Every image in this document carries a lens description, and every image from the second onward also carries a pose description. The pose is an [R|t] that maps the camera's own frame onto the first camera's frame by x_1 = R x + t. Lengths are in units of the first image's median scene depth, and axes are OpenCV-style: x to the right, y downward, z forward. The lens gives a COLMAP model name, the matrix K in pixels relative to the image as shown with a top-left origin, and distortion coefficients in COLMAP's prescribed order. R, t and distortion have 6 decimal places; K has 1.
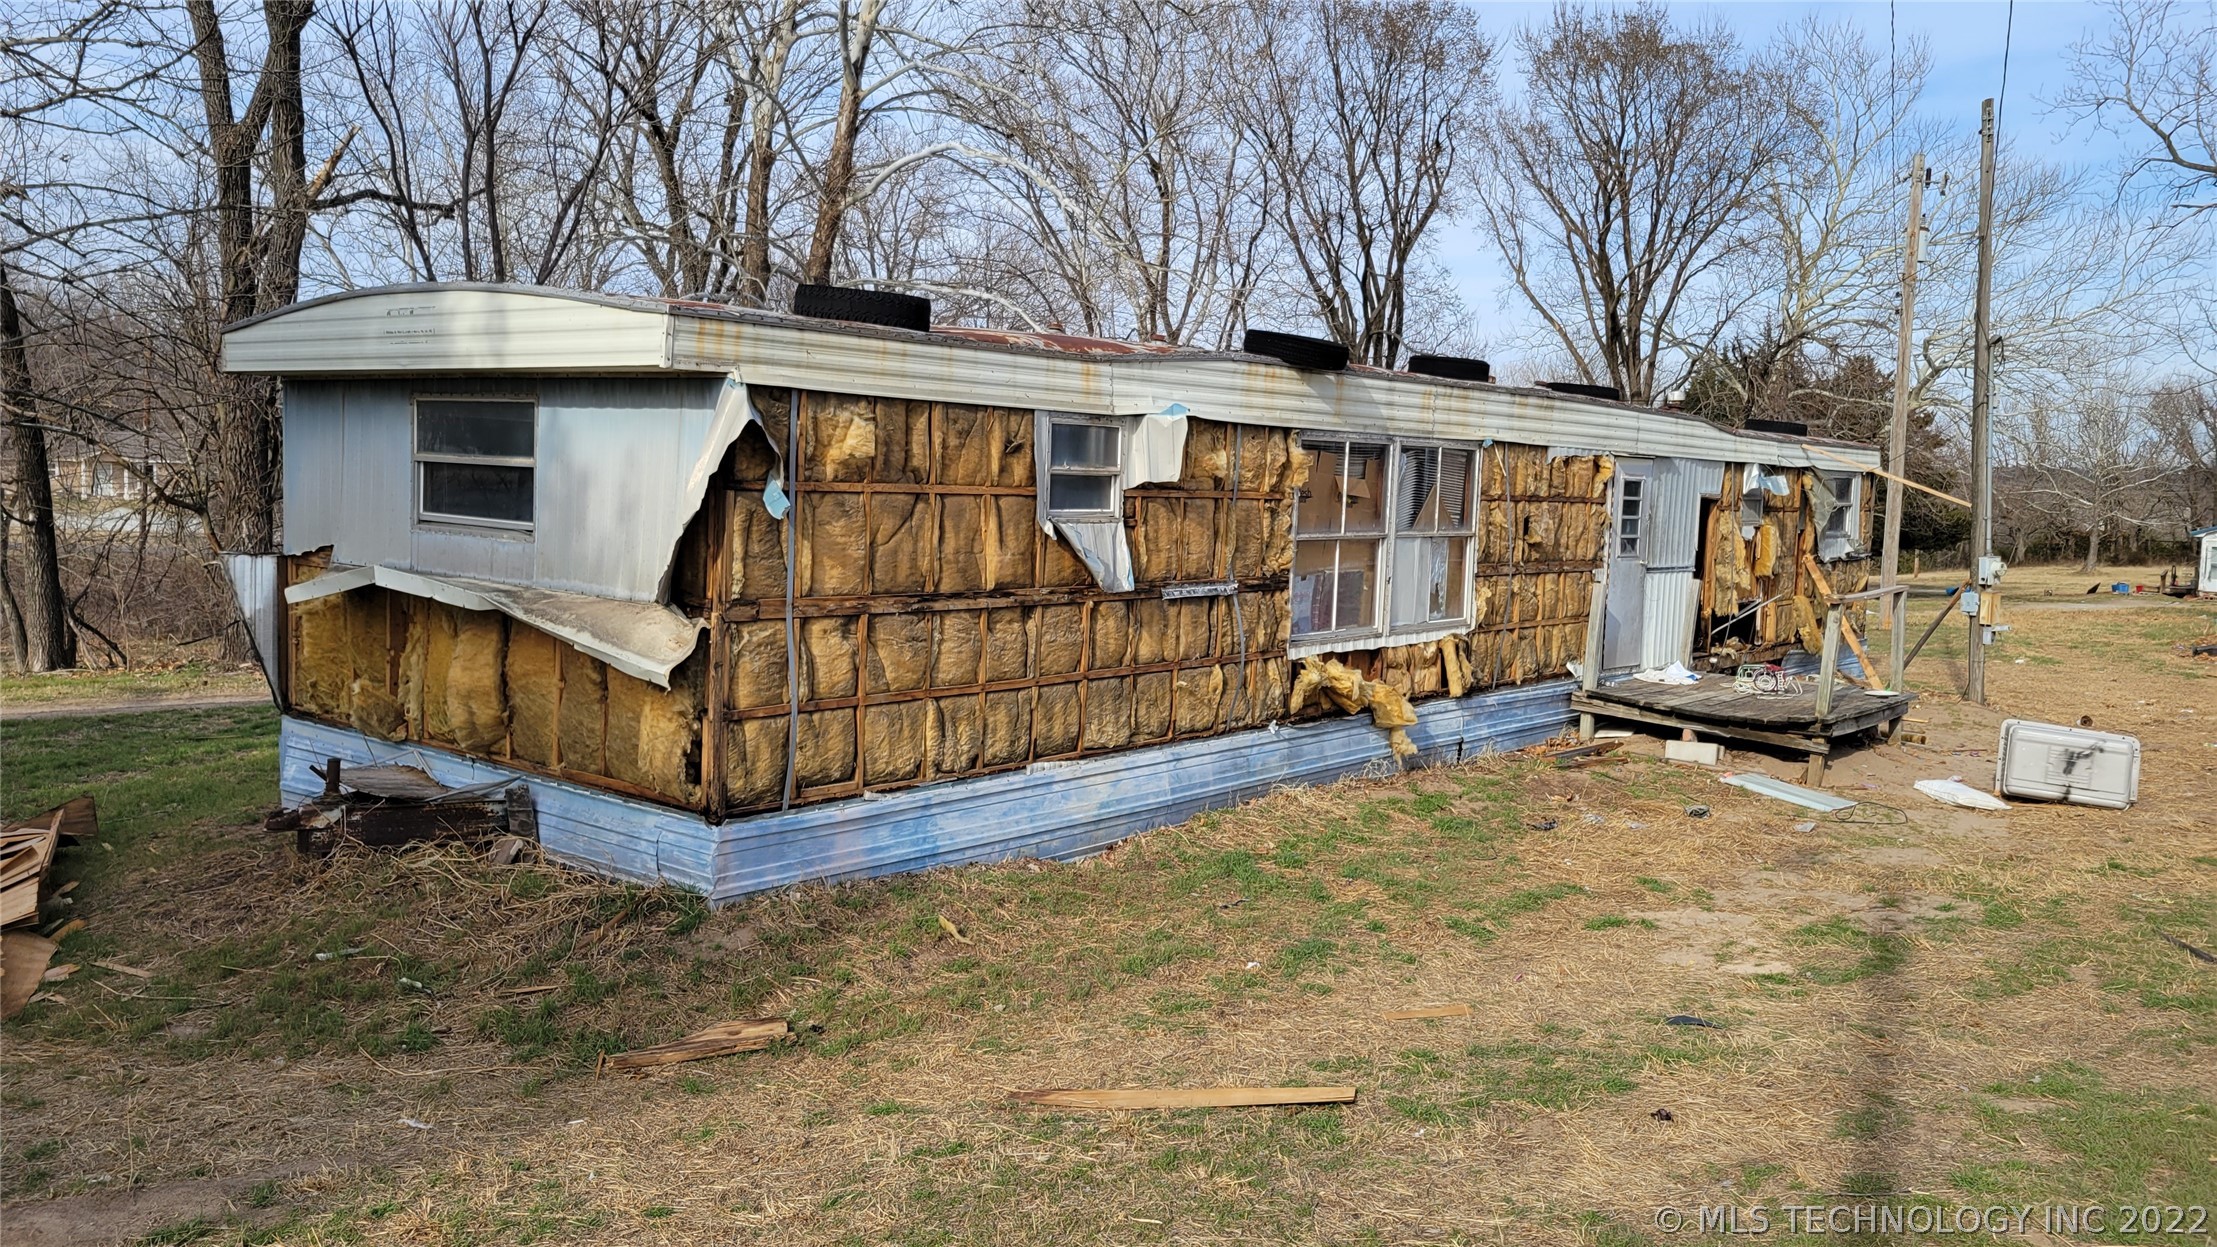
lens RADIAL K [[1665.8, 0, 1106.2], [0, 1665.8, 592.9], [0, 0, 1]] dist [0.031646, -0.006414]
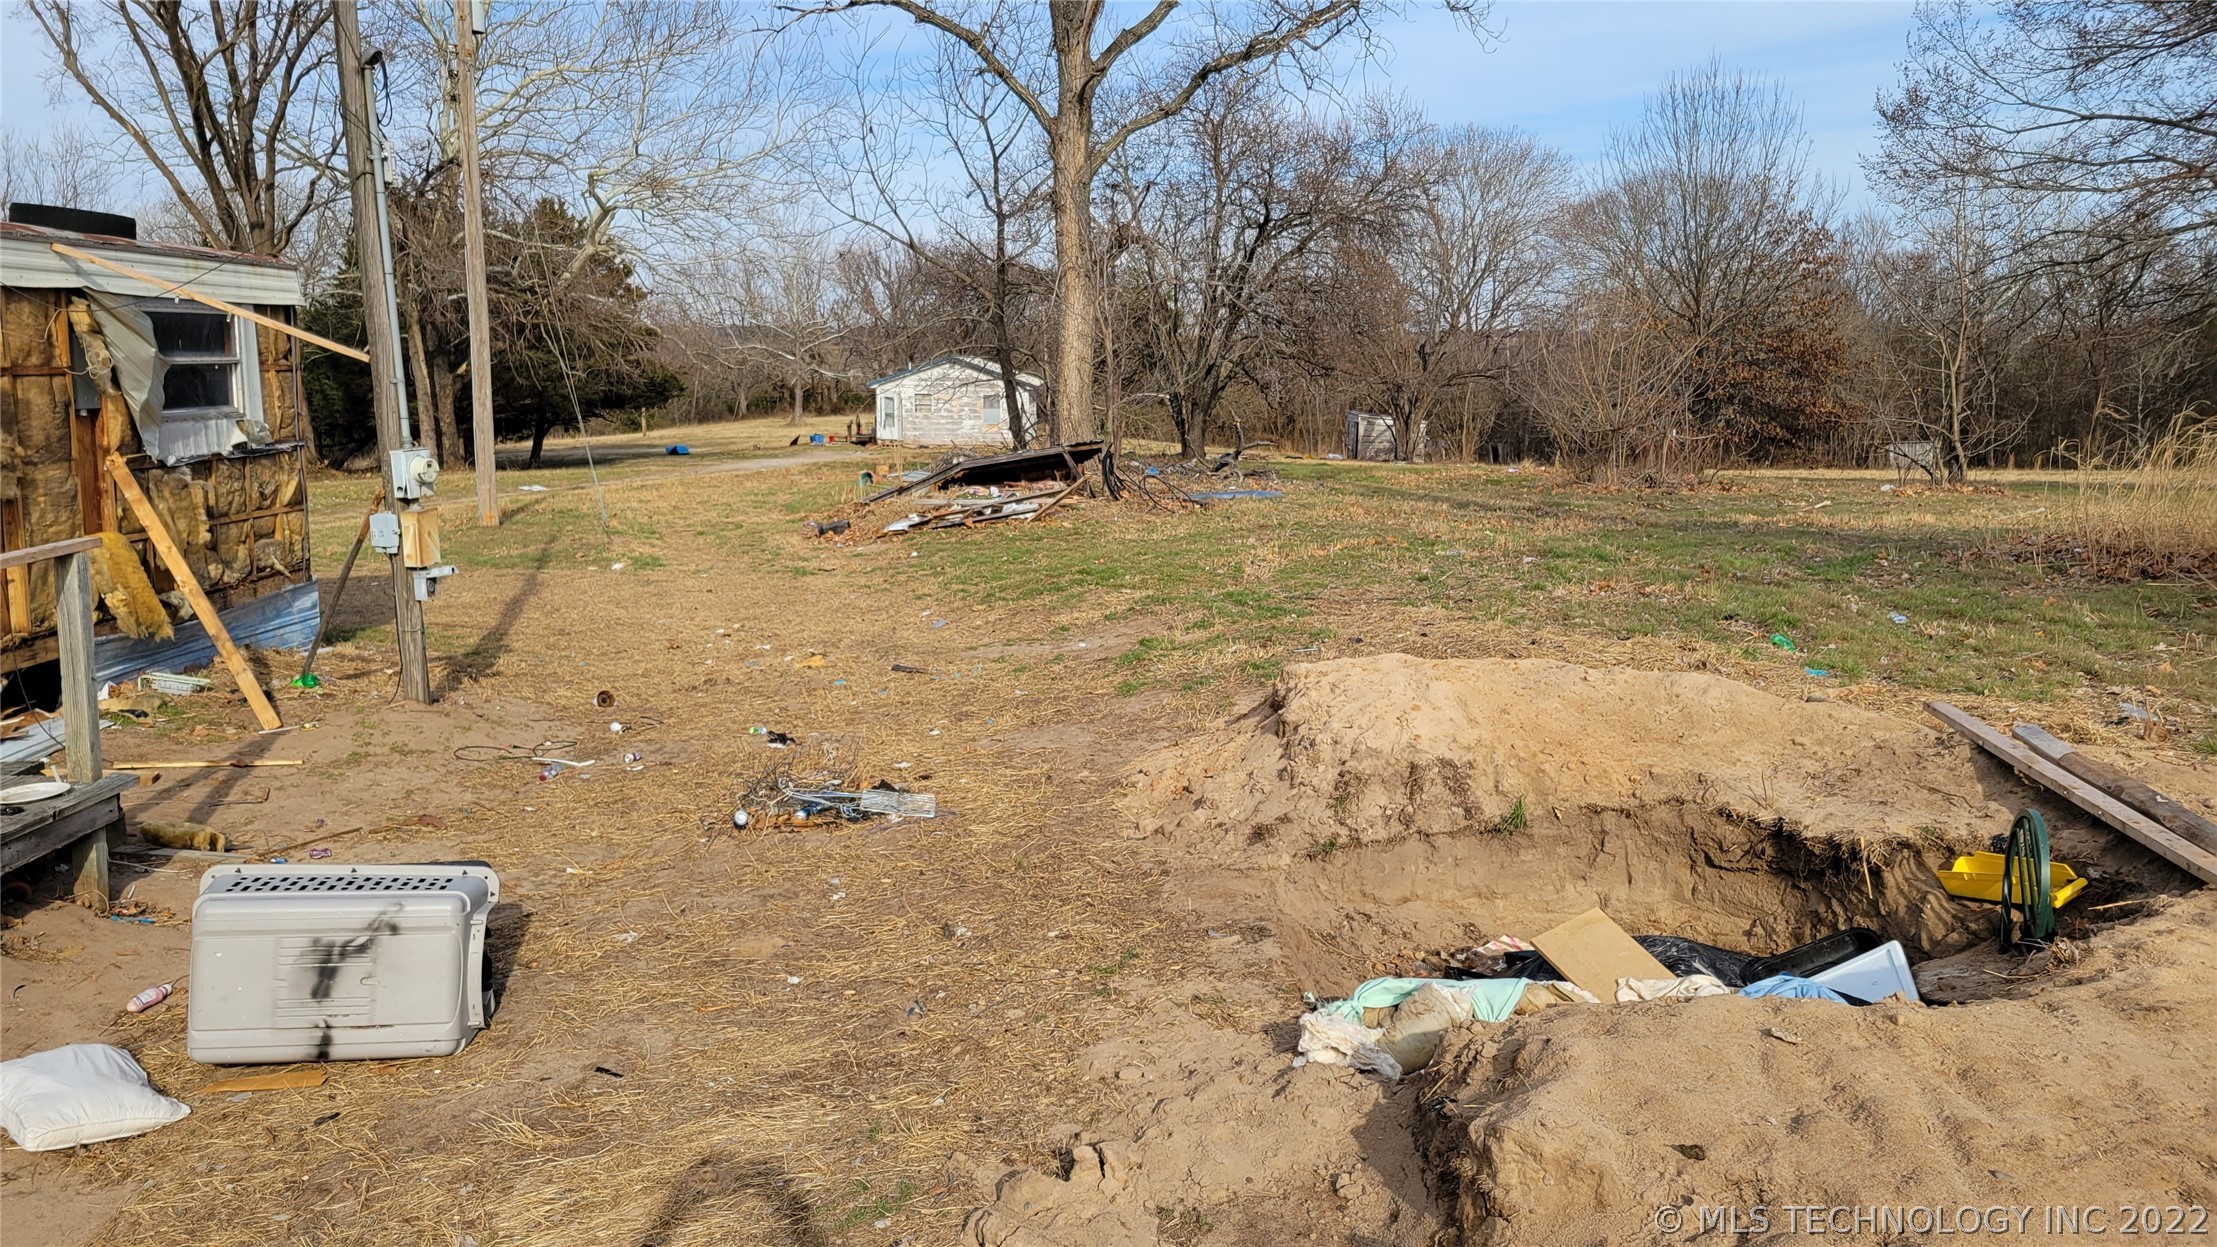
lens RADIAL K [[1728.4, 0, 1108.5], [0, 1728.4, 623.5], [0, 0, 1]] dist [0.038873, 0.000219]
pose [[0.764620, -0.114718, 0.634190, 0.080550], [0.053823, 0.991959, 0.114542, -0.004396], [-0.642230, -0.053447, 0.764646, 0.096266]]
